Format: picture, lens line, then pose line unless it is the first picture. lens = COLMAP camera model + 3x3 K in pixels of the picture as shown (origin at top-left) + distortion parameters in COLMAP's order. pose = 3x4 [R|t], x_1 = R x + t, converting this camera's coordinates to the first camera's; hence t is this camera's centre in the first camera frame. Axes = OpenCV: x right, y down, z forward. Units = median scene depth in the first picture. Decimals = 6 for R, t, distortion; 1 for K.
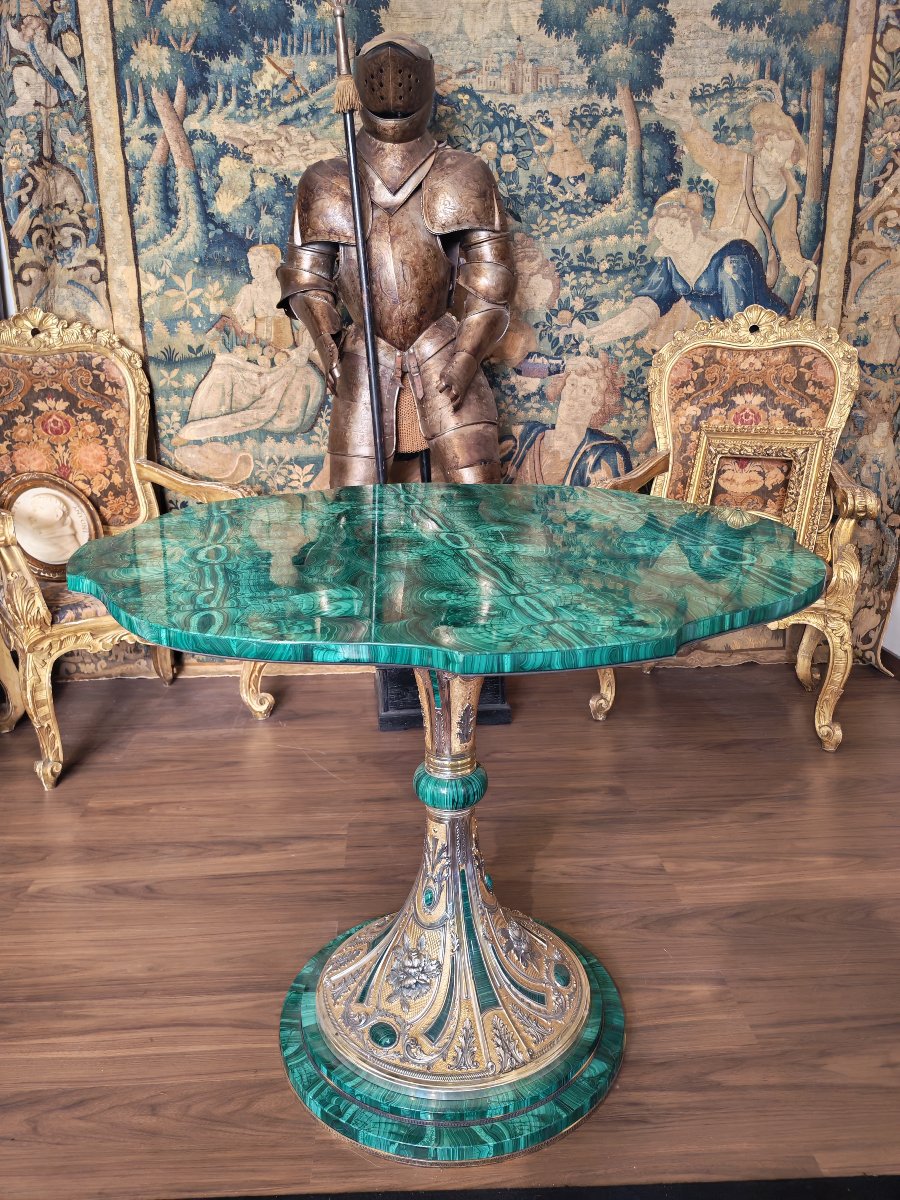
lens RADIAL K [[919.6, 0, 458.1], [0, 919.6, 604.1], [0, 0, 1]] dist [0.054545, -0.086602]
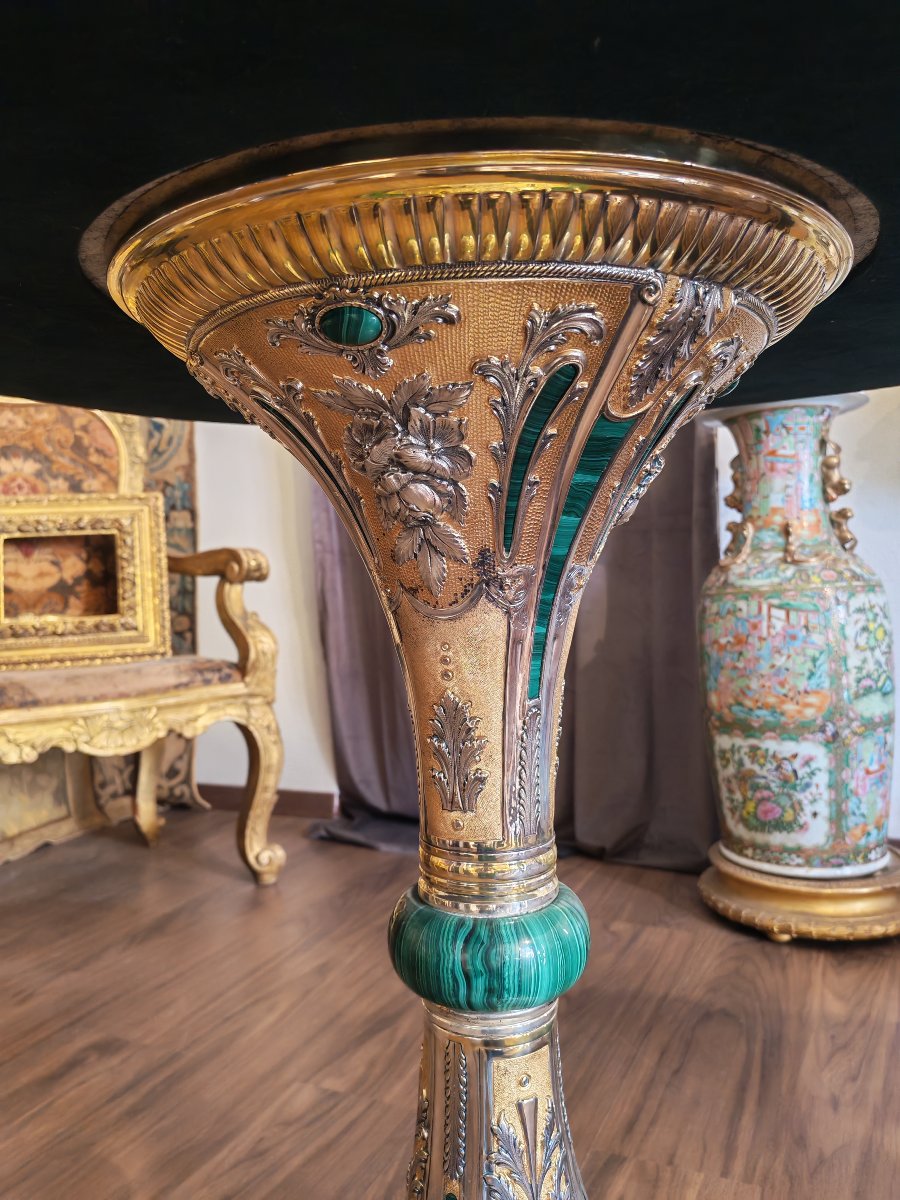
lens RADIAL K [[919.6, 0, 454.0], [0, 919.6, 604.1], [0, 0, 1]] dist [0.054545, -0.086602]
pose [[0.475033, -0.039933, 0.879062, -0.182841], [0.267620, 0.958207, -0.101090, 0.053140], [-0.838286, 0.283276, 0.465866, 0.431086]]
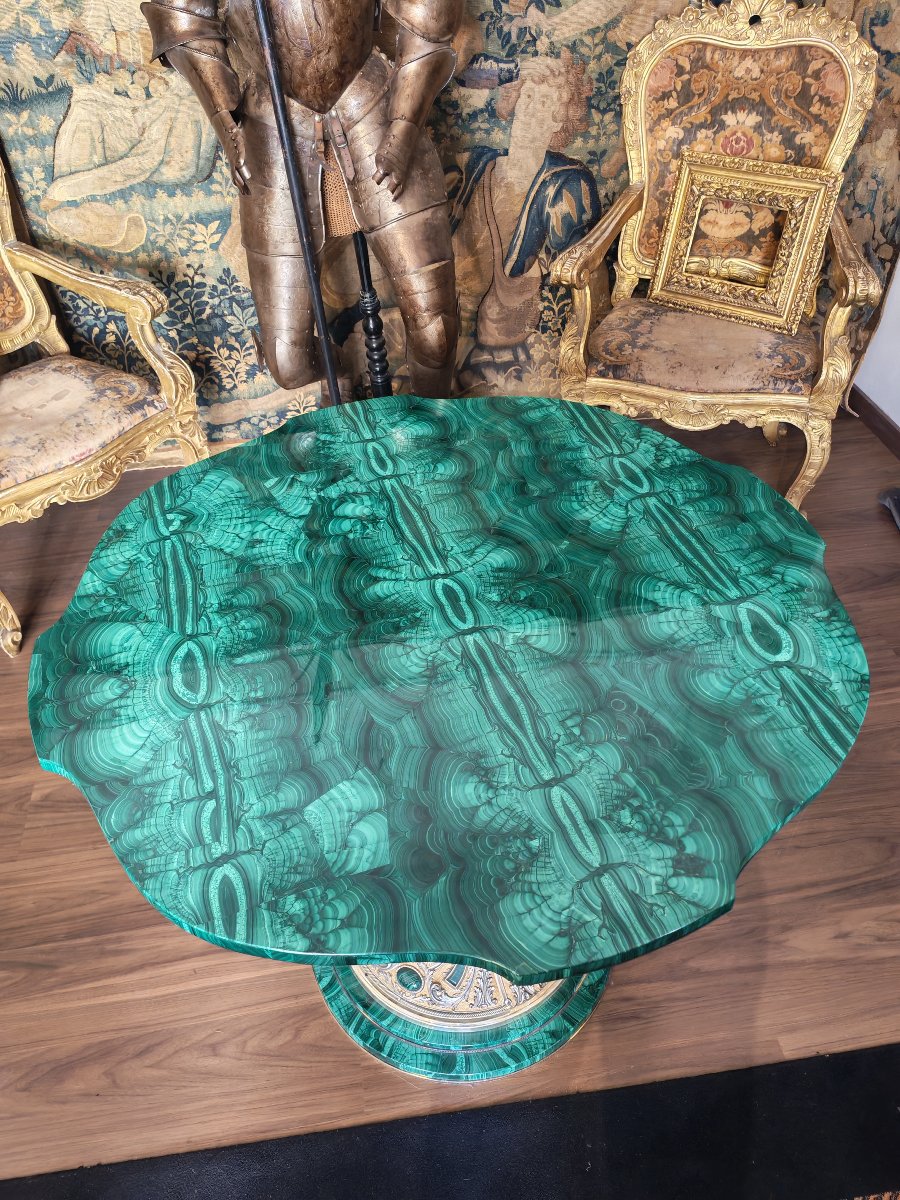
lens RADIAL K [[919.6, 0, 454.9], [0, 919.6, 604.7], [0, 0, 1]] dist [0.054545, -0.086602]
pose [[0.994728, -0.084716, 0.057789, -0.027305], [0.050480, 0.895027, 0.443146, -0.228608], [-0.089264, -0.437892, 0.894585, 0.098271]]
